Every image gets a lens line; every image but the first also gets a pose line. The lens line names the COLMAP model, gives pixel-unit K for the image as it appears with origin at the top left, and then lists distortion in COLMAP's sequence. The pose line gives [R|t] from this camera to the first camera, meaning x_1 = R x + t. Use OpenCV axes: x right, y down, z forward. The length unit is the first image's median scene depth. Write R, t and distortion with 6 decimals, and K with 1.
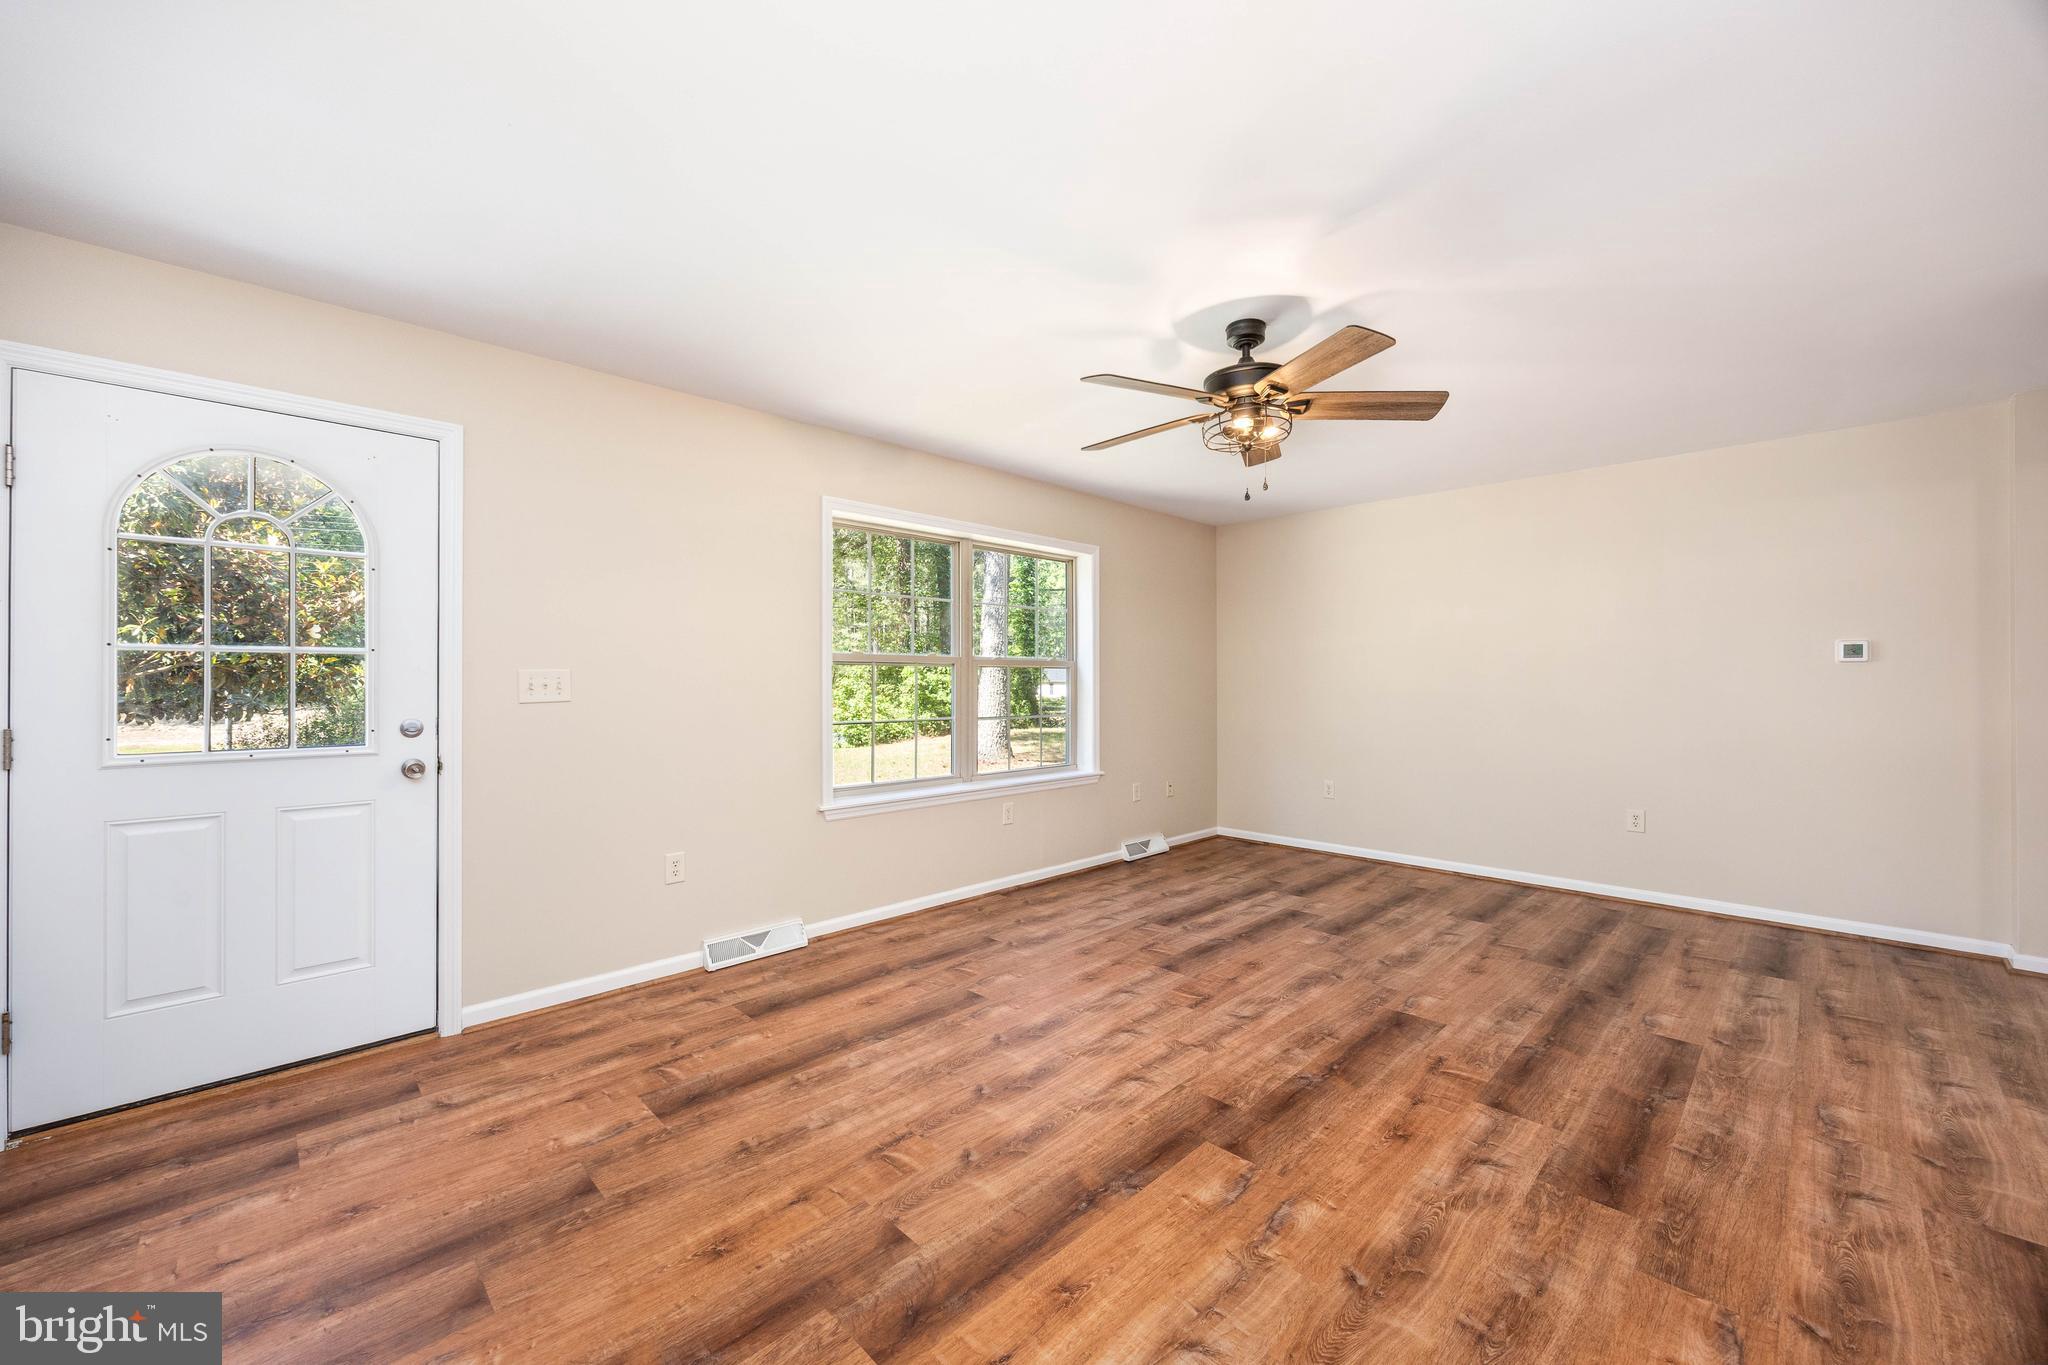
lens RADIAL K [[783.6, 0, 1023.2], [0, 783.6, 673.7], [0, 0, 1]] dist [-0.001085, 0.000259]
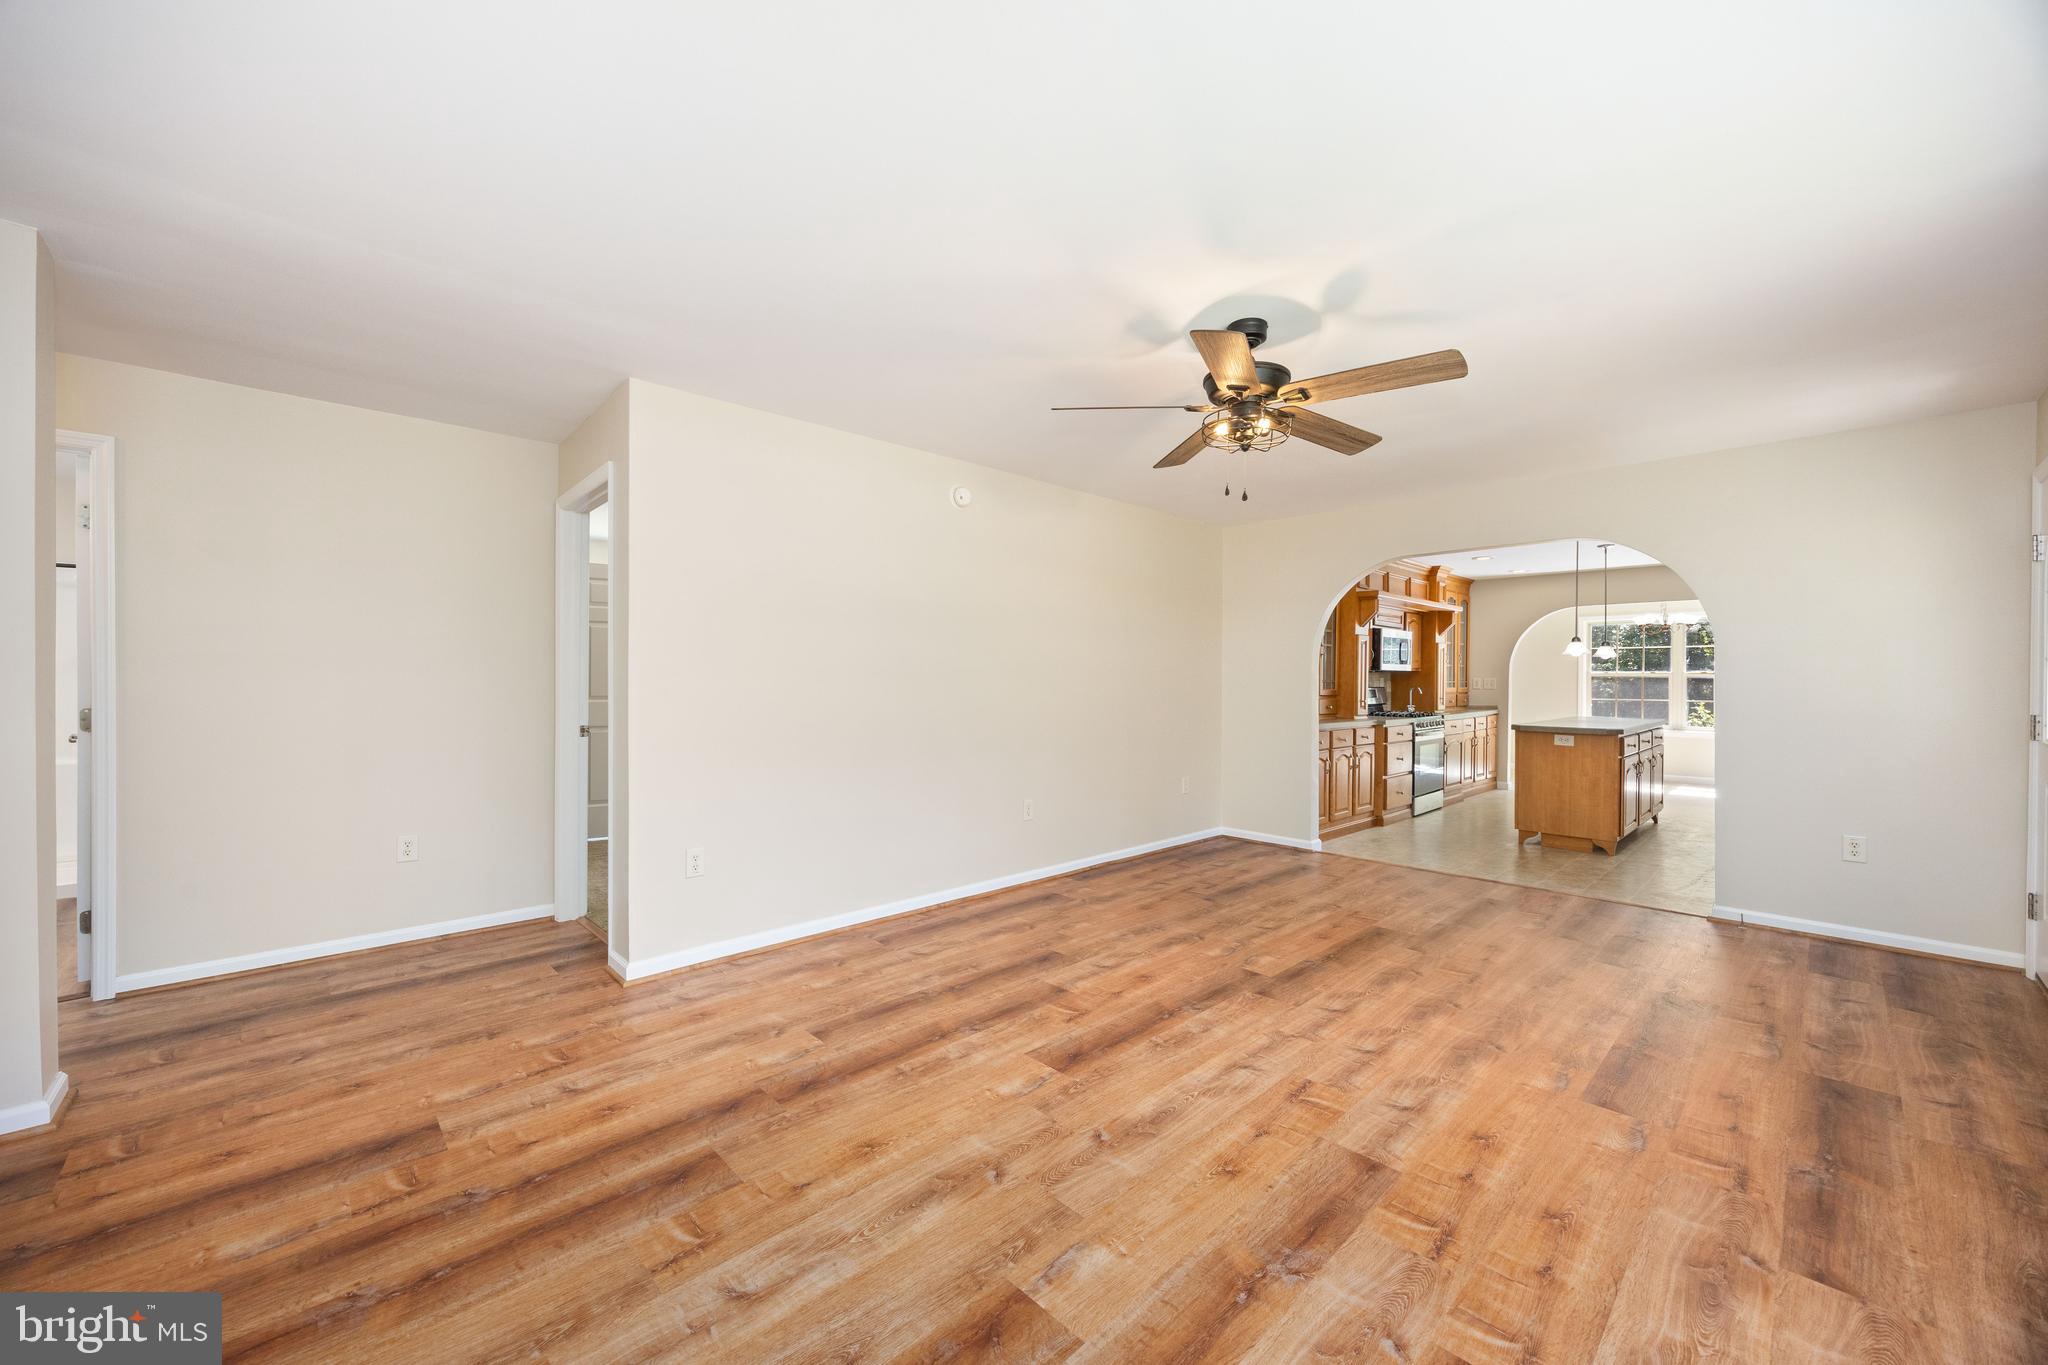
lens RADIAL K [[783.6, 0, 1011.0], [0, 783.6, 677.5], [0, 0, 1]] dist [-0.001085, 0.000259]
pose [[-0.999709, -0.003732, 0.023818, 0.566458], [-0.003993, 0.999933, -0.010899, 0.015182], [-0.023776, -0.010991, -0.999657, 2.038421]]
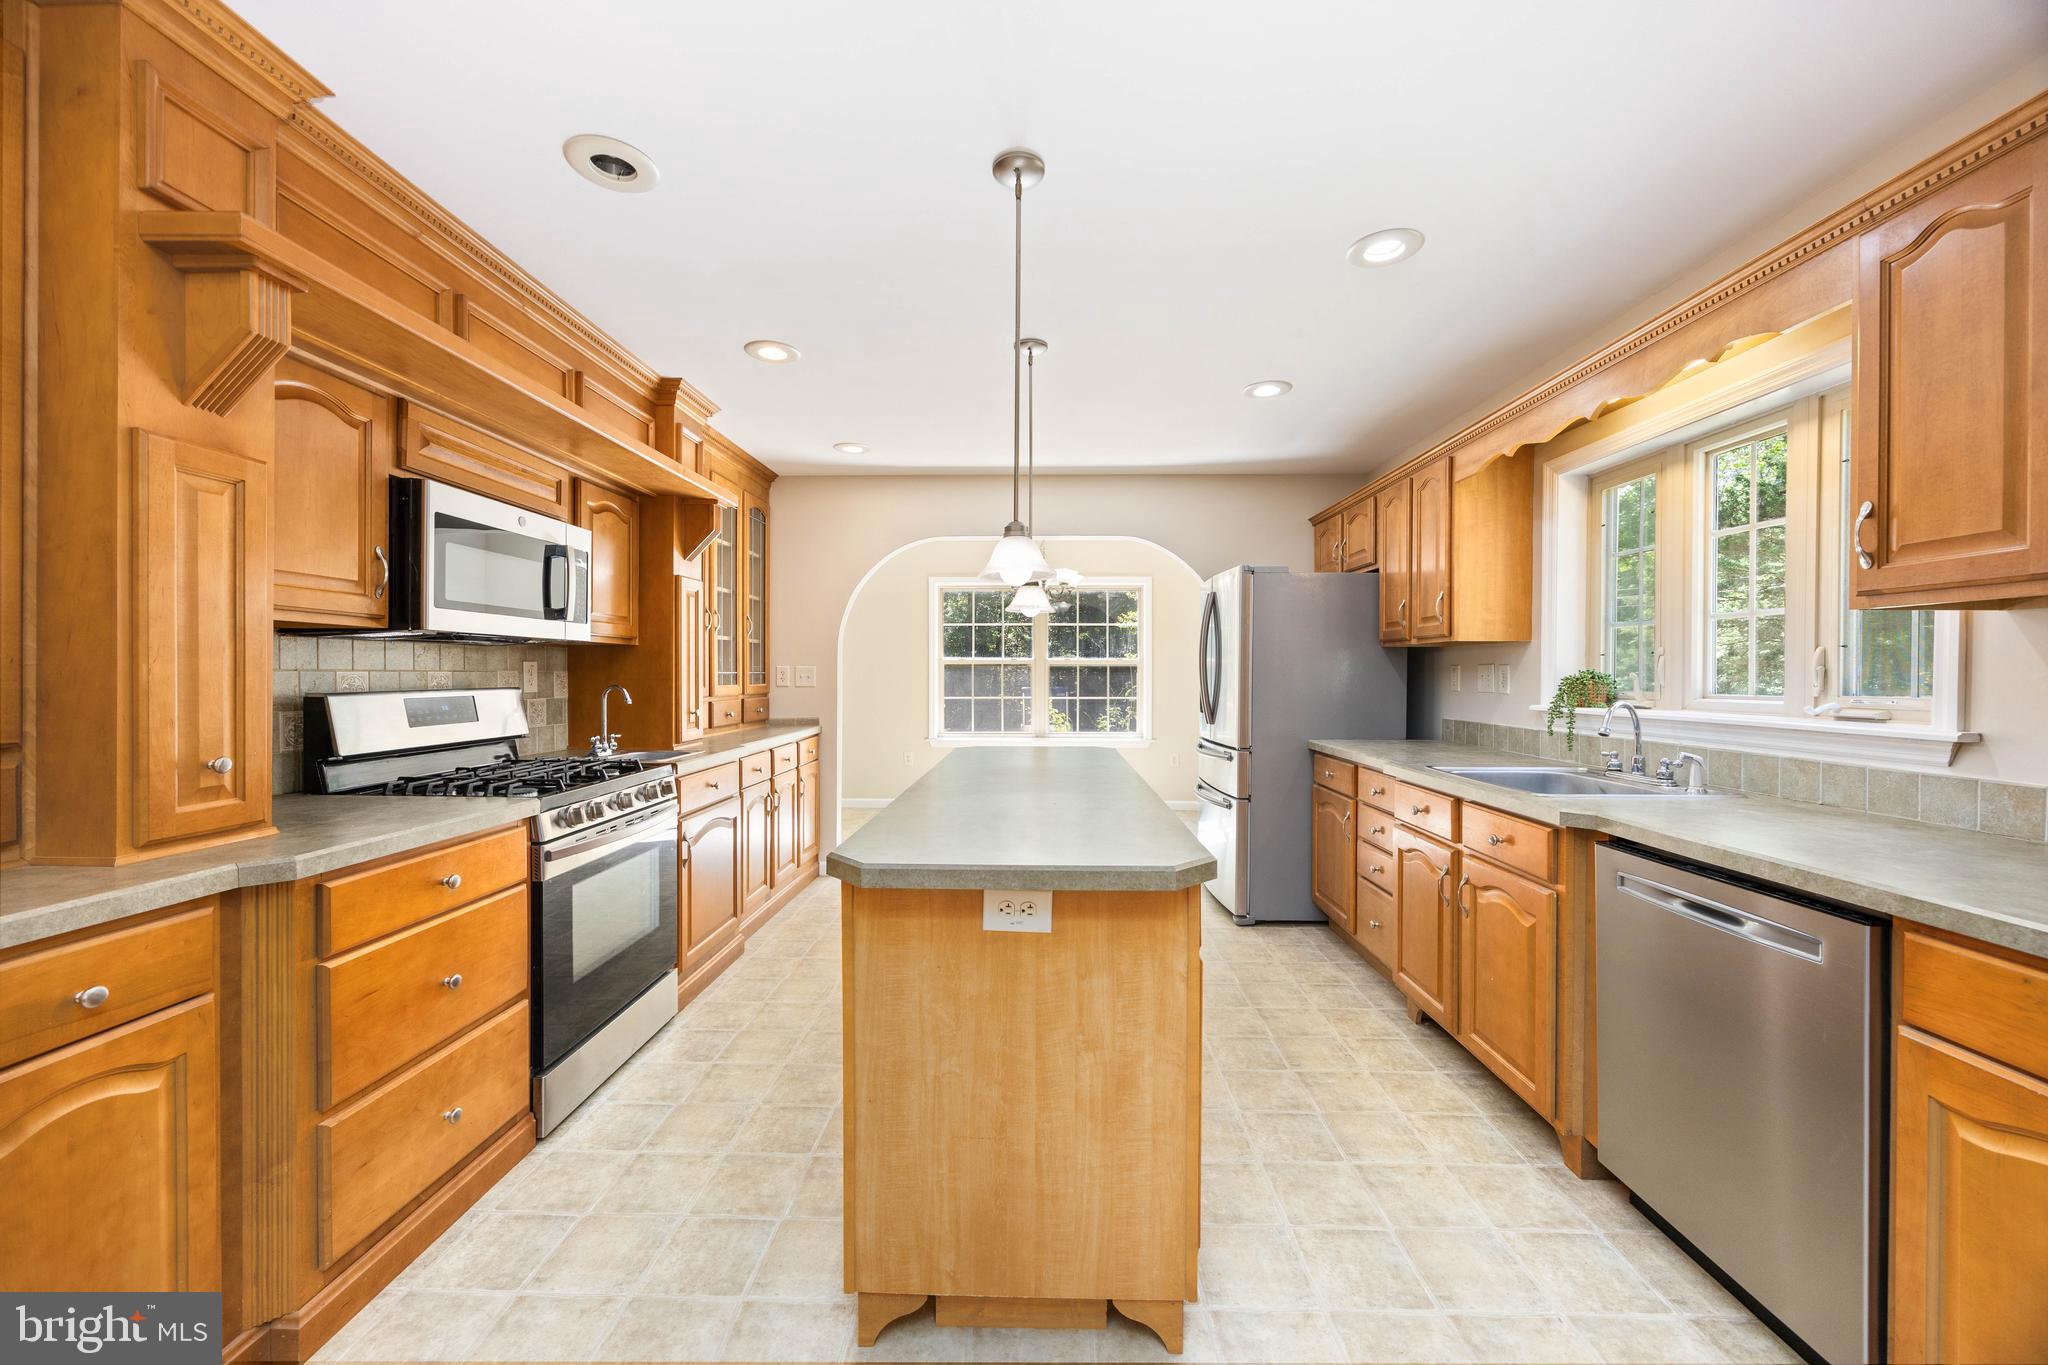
lens RADIAL K [[783.6, 0, 1028.2], [0, 783.6, 687.4], [0, 0, 1]] dist [-0.001085, 0.000259]
pose [[-0.717342, 0.013636, -0.696588, -0.563415], [0.007300, 0.999901, 0.012056, 0.003558], [0.696683, 0.003563, -0.717370, 0.199651]]
